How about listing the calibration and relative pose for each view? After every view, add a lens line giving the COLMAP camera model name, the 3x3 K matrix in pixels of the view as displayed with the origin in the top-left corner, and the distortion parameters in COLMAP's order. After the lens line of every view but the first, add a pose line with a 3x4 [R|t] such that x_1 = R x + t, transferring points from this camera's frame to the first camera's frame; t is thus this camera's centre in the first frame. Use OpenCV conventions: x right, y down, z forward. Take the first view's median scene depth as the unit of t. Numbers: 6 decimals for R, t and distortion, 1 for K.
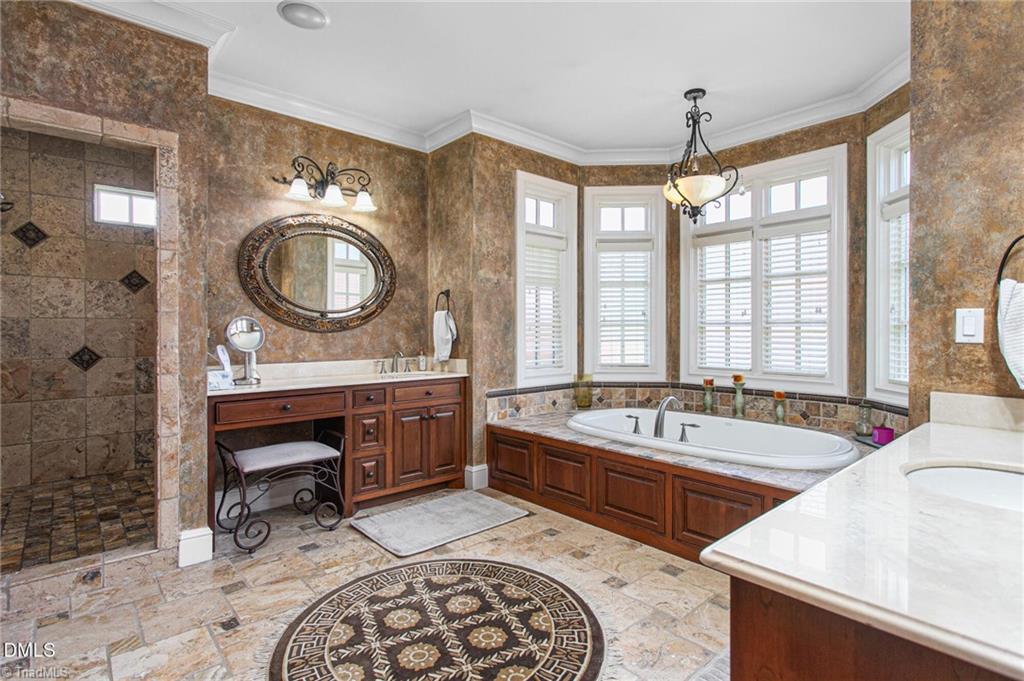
lens RADIAL K [[484.8, 0, 494.6], [0, 484.8, 331.4], [0, 0, 1]] dist [0.000834, -0.001448]
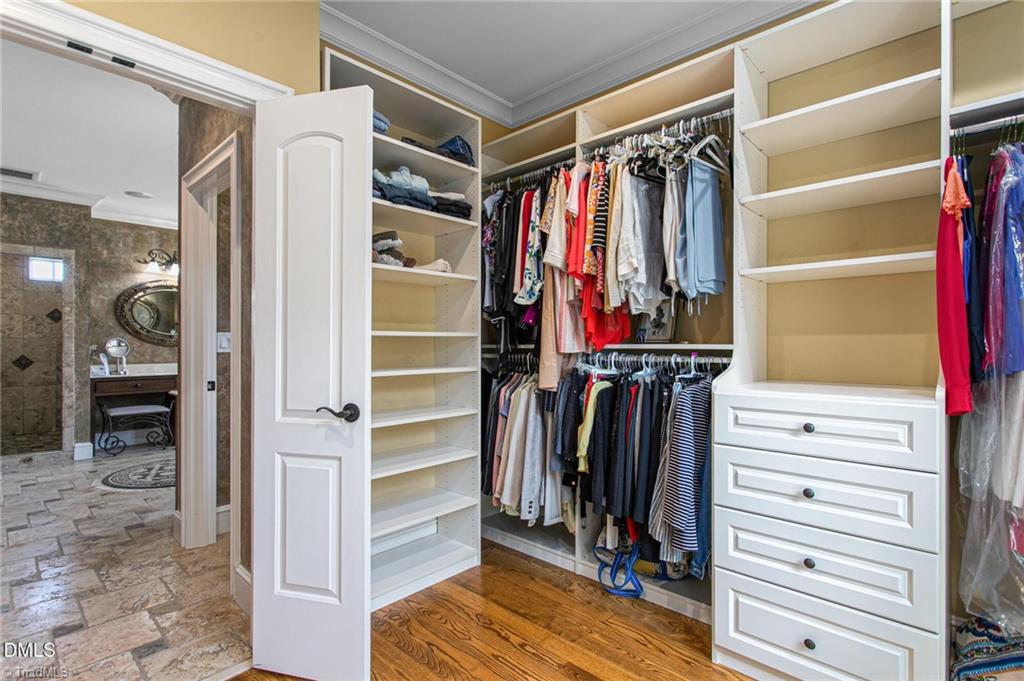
lens RADIAL K [[484.8, 0, 513.6], [0, 484.8, 343.8], [0, 0, 1]] dist [0.000834, -0.001448]
pose [[0.995172, -0.000803, 0.098140, 0.793821], [0.001366, 0.999983, -0.005669, 0.003657], [-0.098134, 0.005775, 0.995156, -0.974401]]
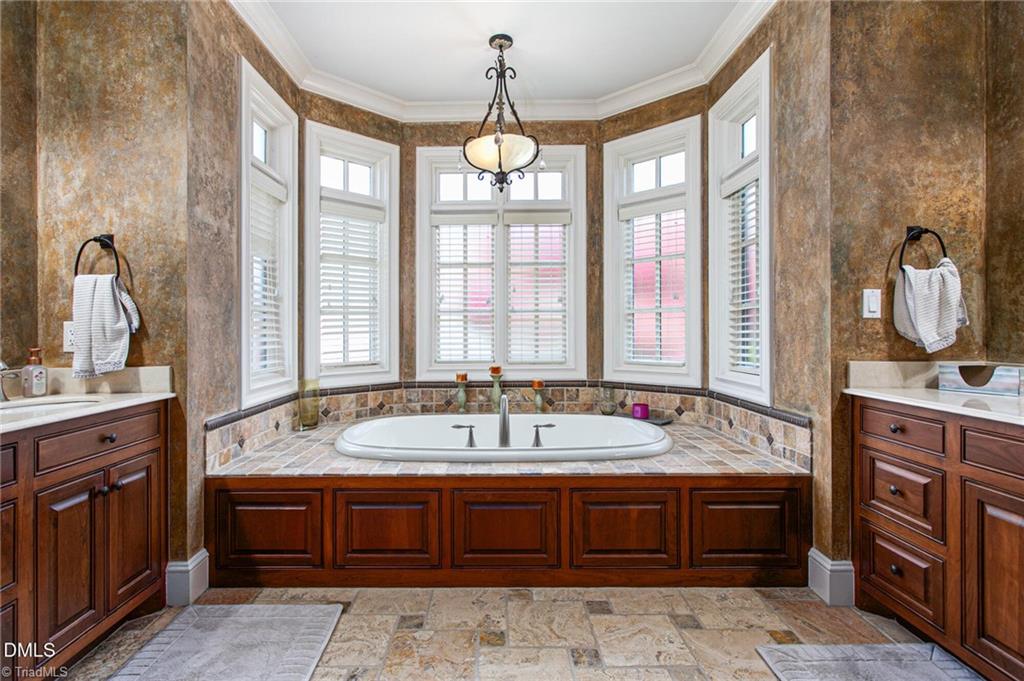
lens RADIAL K [[522.4, 0, 506.5], [0, 522.4, 325.2], [0, 0, 1]] dist [-0.001519, 0.003299]
pose [[0.672128, 0.000218, 0.740435, -0.250501], [0.006371, 0.999961, -0.006078, 0.018753], [-0.740408, 0.008802, 0.672100, 0.347493]]
